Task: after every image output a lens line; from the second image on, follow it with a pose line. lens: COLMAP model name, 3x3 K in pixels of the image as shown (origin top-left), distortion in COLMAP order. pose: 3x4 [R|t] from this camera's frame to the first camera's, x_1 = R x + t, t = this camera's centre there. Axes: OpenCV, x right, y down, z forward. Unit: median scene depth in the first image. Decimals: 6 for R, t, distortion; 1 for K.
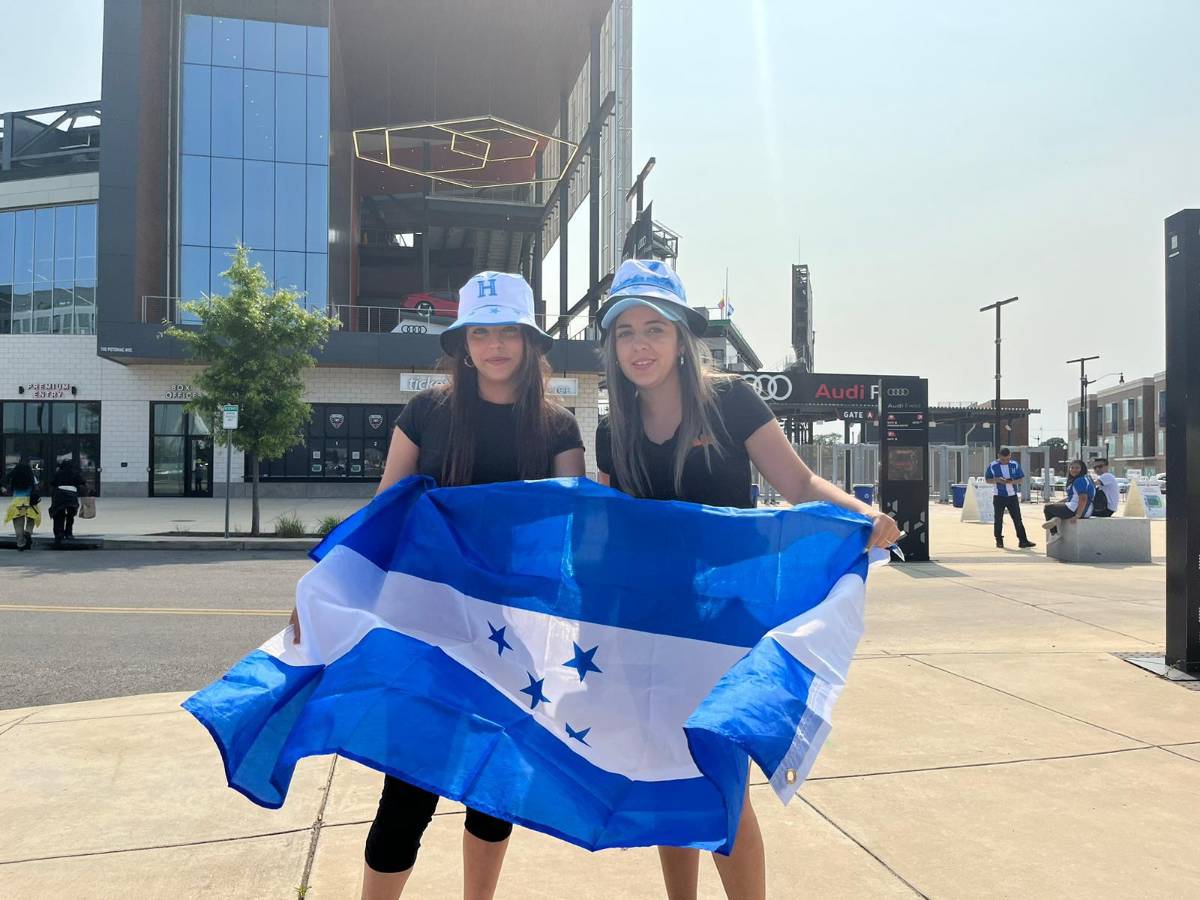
lens RADIAL K [[941.2, 0, 605.3], [0, 941.2, 451.0], [0, 0, 1]] dist [0.044906, -0.030191]
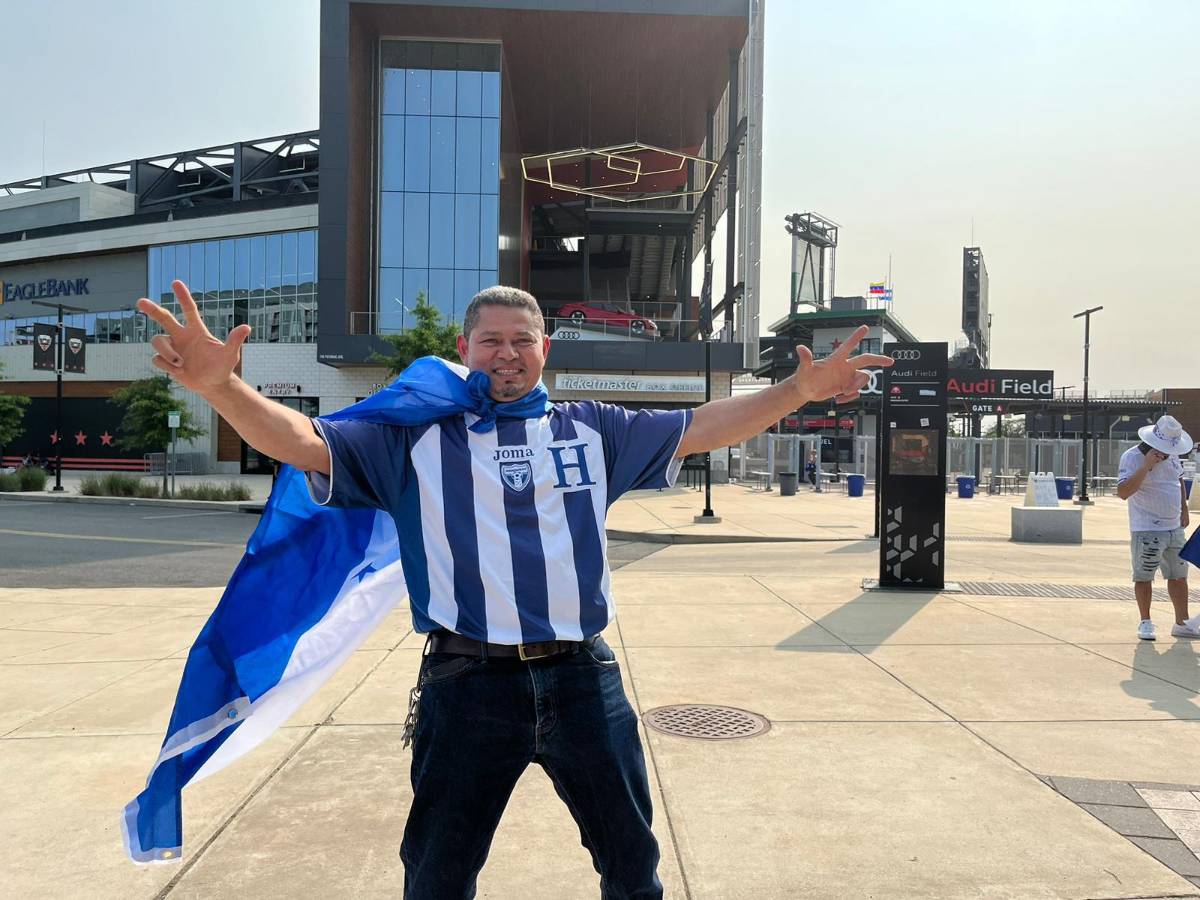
lens RADIAL K [[941.2, 0, 607.9], [0, 941.2, 454.3], [0, 0, 1]] dist [0.044906, -0.030191]
pose [[0.983559, 0.011200, -0.180238, 0.044857], [-0.007256, 0.999720, 0.022530, -0.007972], [0.180439, -0.020852, 0.983365, -0.105857]]
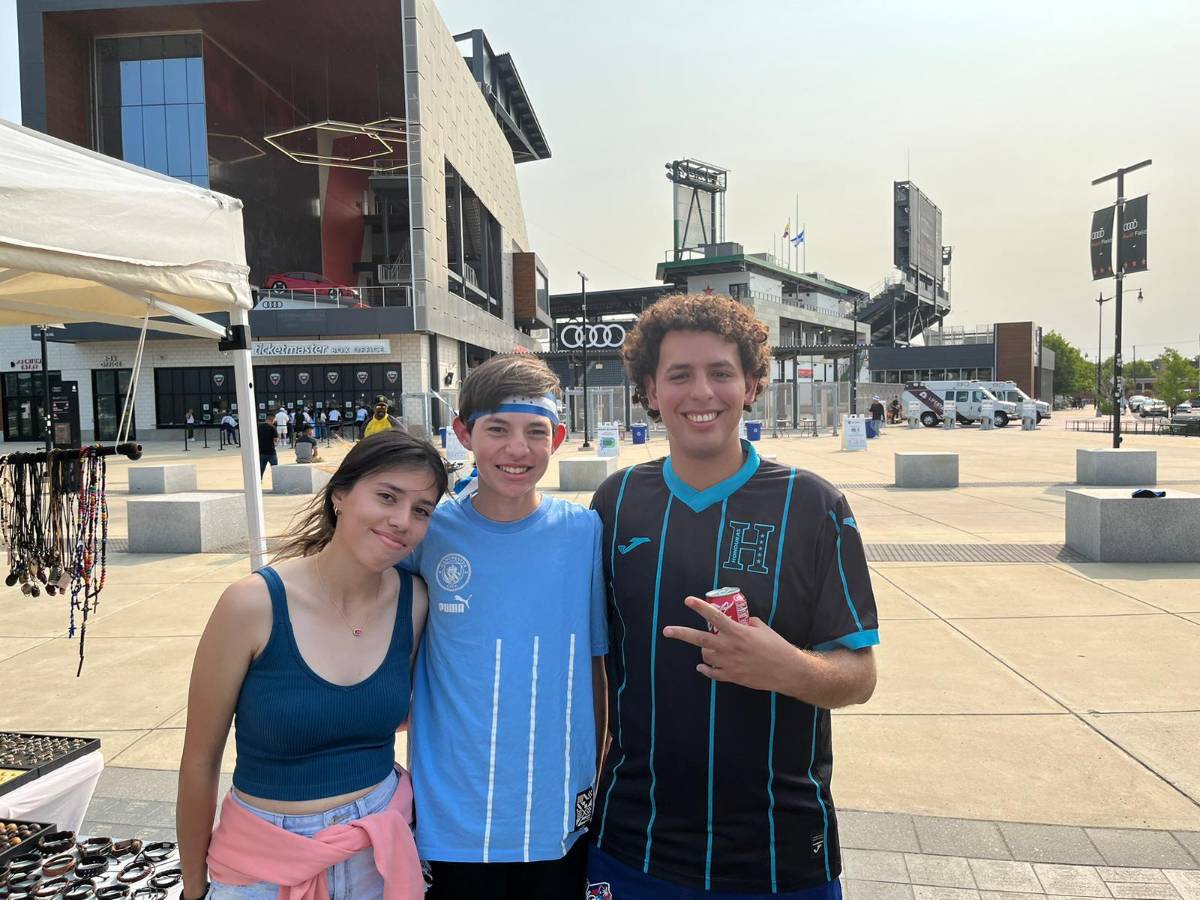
lens RADIAL K [[941.2, 0, 592.3], [0, 941.2, 458.7], [0, 0, 1]] dist [0.044906, -0.030191]
pose [[0.964781, -0.006433, -0.262977, 0.451995], [0.029173, 0.996151, 0.082661, -0.014439], [0.261433, -0.087421, 0.961255, -0.094531]]
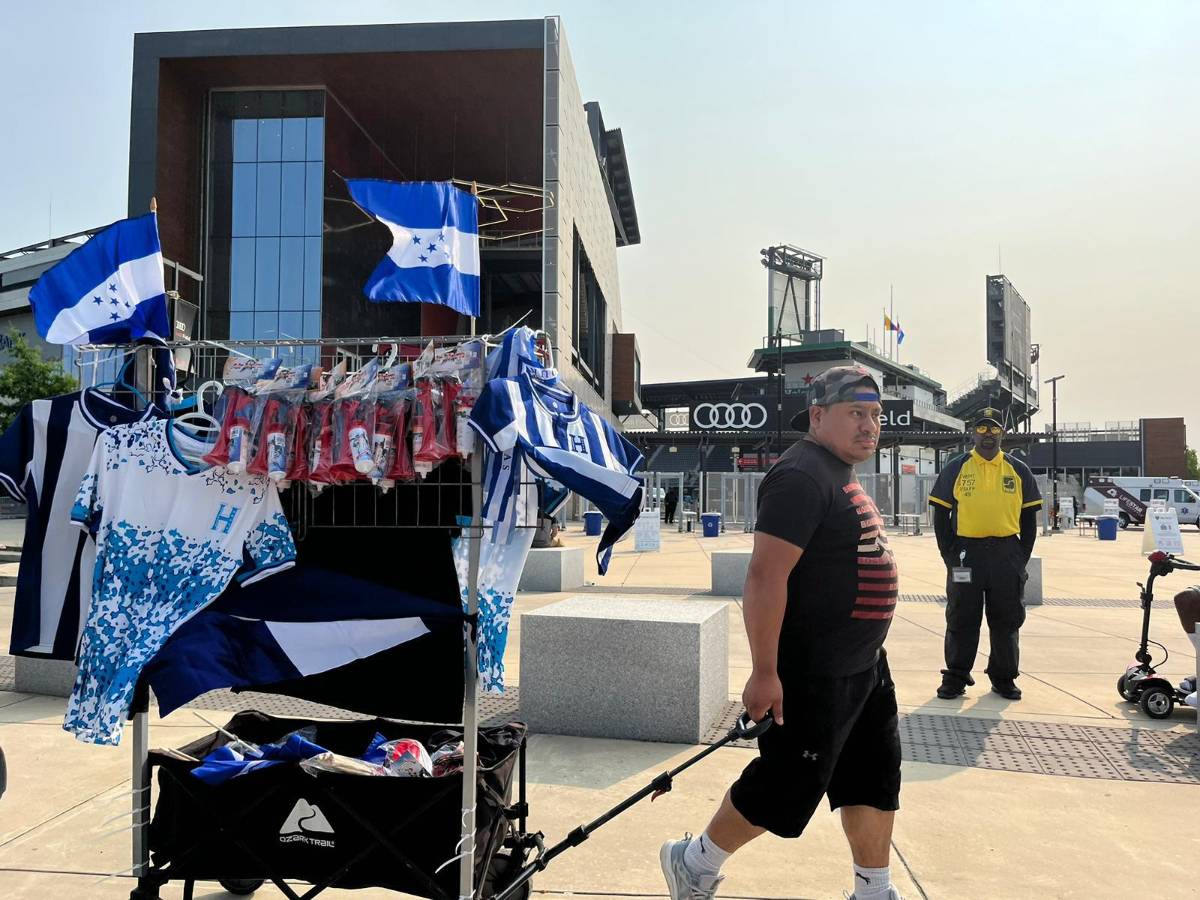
lens RADIAL K [[941.2, 0, 597.8], [0, 941.2, 450.3], [0, 0, 1]] dist [0.044906, -0.030191]
pose [[0.954101, -0.010624, -0.299297, 0.325255], [0.002780, 0.999642, -0.026622, -0.004272], [0.299473, 0.024568, 0.953788, -0.003678]]
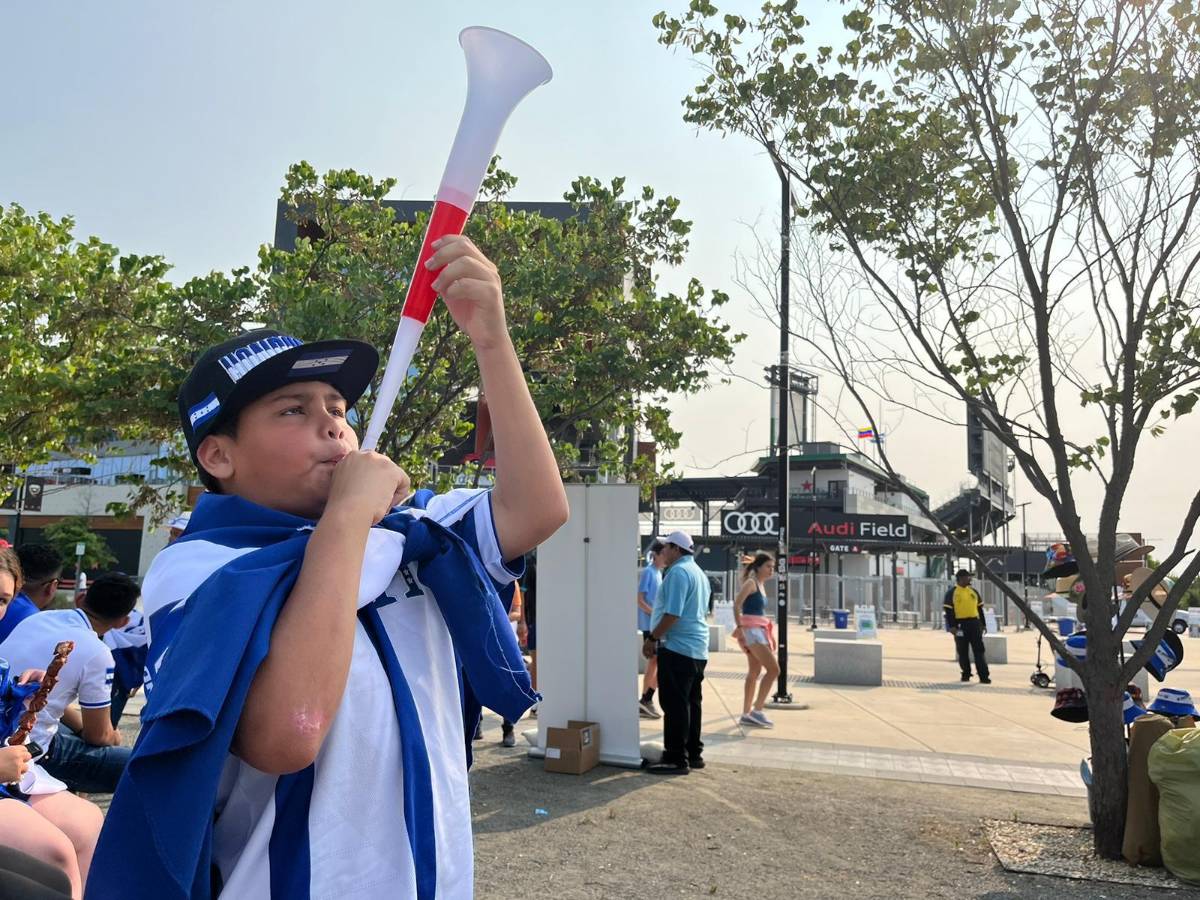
lens RADIAL K [[941.2, 0, 597.6], [0, 941.2, 441.7], [0, 0, 1]] dist [0.044906, -0.030191]
pose [[0.959723, -0.012854, -0.280654, 0.304552], [-0.024598, 0.991272, -0.129518, -0.010458], [0.279869, 0.131205, 0.951030, -0.208664]]
